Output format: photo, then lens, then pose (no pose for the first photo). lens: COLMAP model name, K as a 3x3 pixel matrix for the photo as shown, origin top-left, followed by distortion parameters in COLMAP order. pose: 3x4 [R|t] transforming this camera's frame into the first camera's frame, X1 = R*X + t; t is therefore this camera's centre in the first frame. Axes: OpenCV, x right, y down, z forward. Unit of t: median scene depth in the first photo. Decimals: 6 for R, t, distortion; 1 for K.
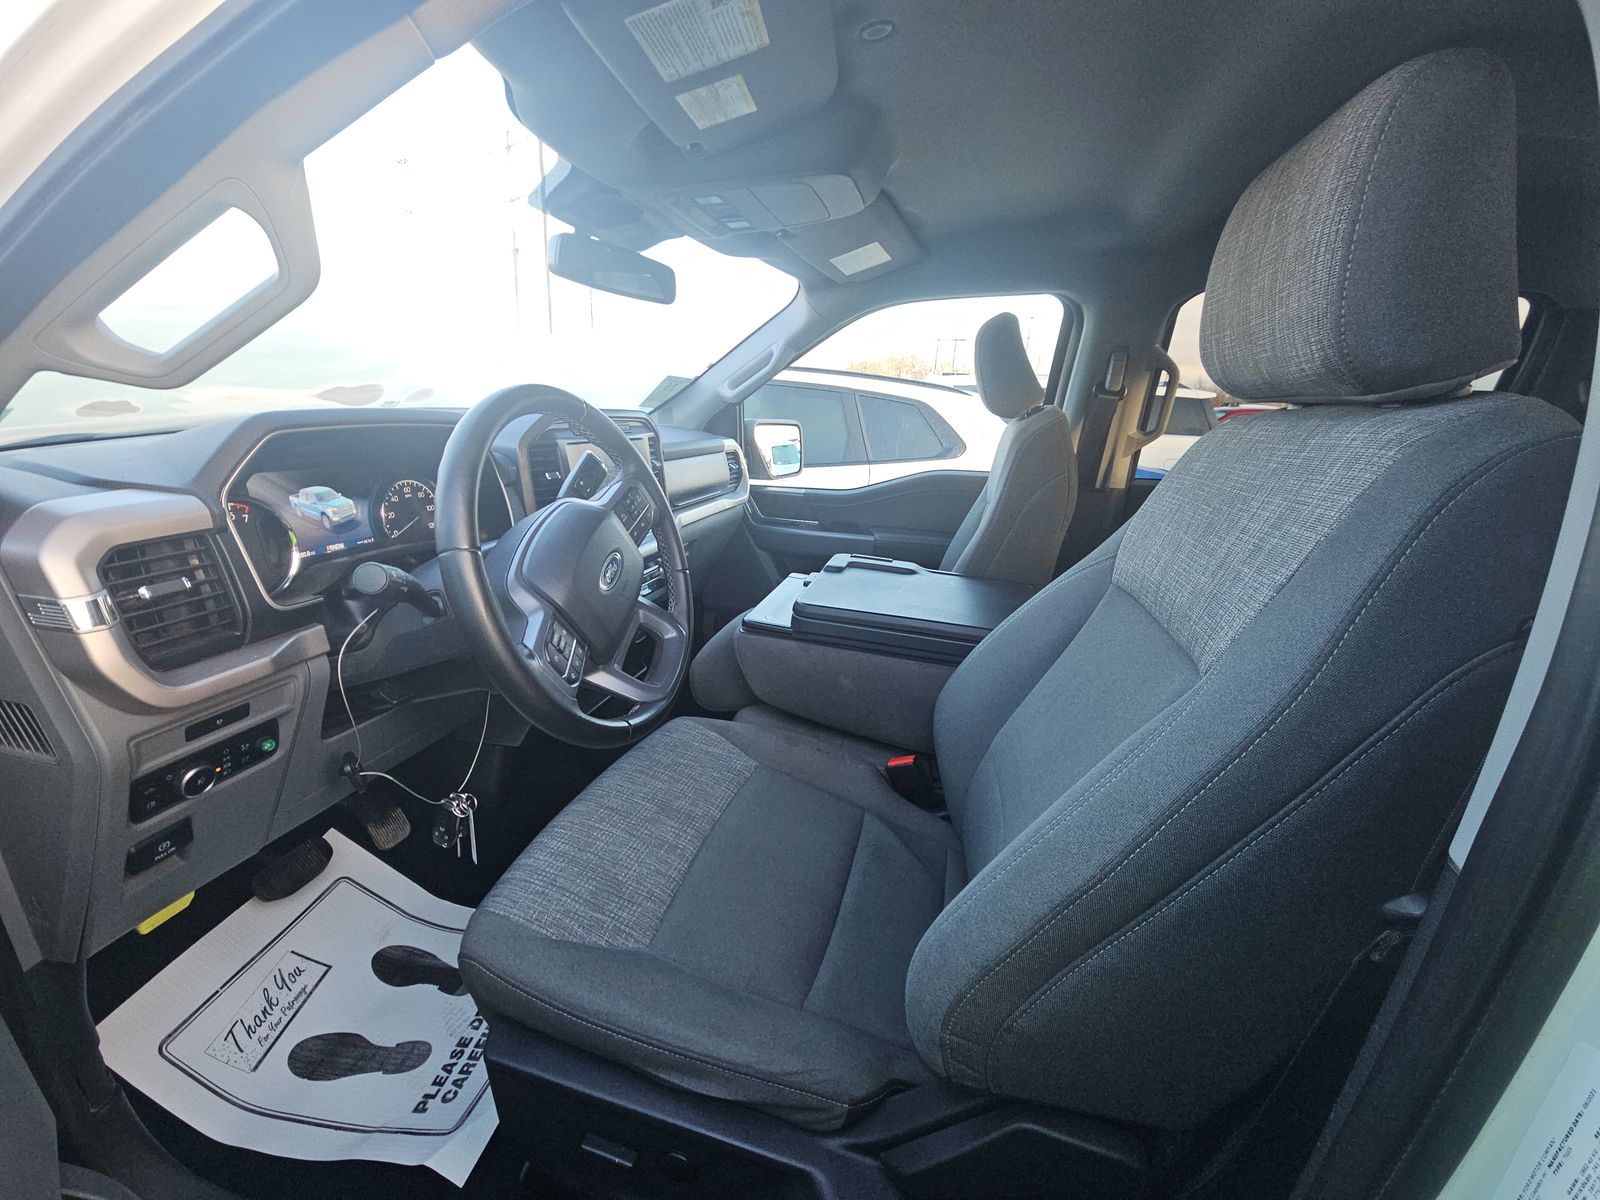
lens RADIAL K [[649.3, 0, 795.2], [0, 649.3, 608.4], [0, 0, 1]] dist [0.026417, -0.019886]
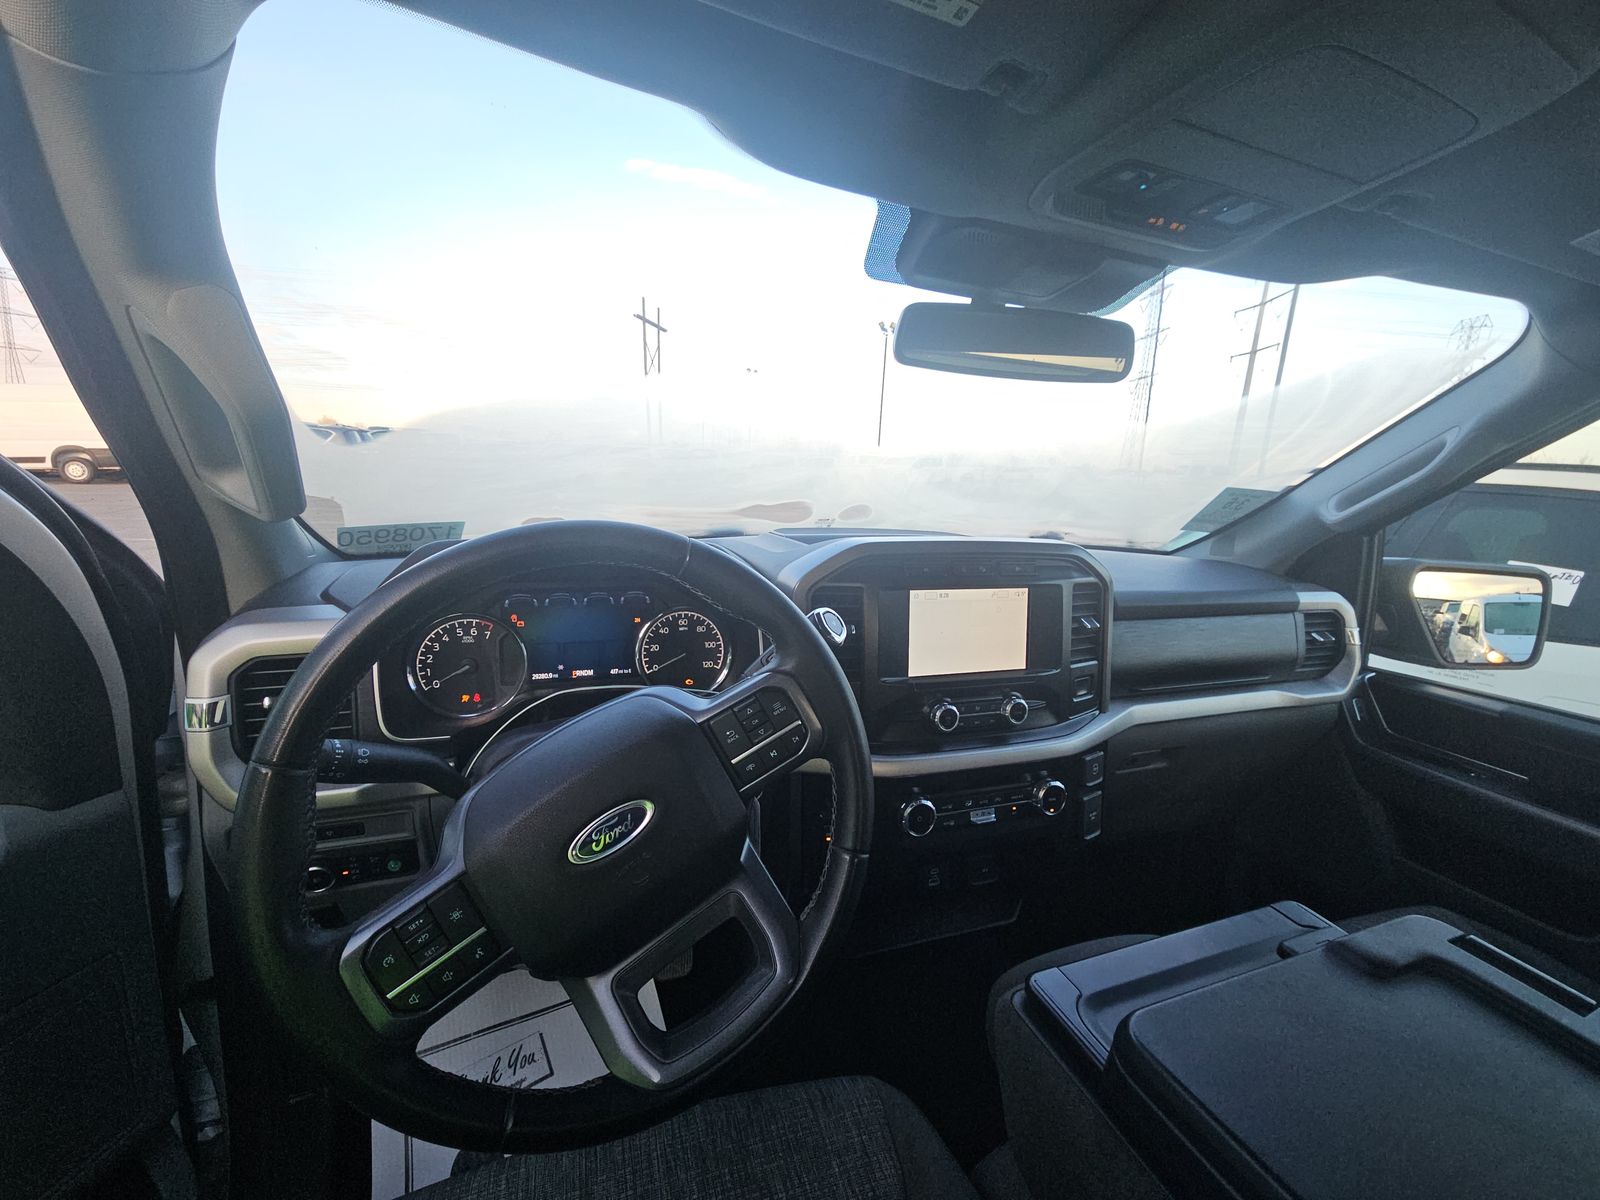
lens RADIAL K [[649.3, 0, 795.2], [0, 649.3, 608.4], [0, 0, 1]] dist [0.026417, -0.019886]
pose [[0.577245, 0.136877, -0.805018, 0.099884], [-0.261182, 0.965011, -0.023202, -0.108023], [0.773675, 0.223650, 0.592797, 0.291666]]
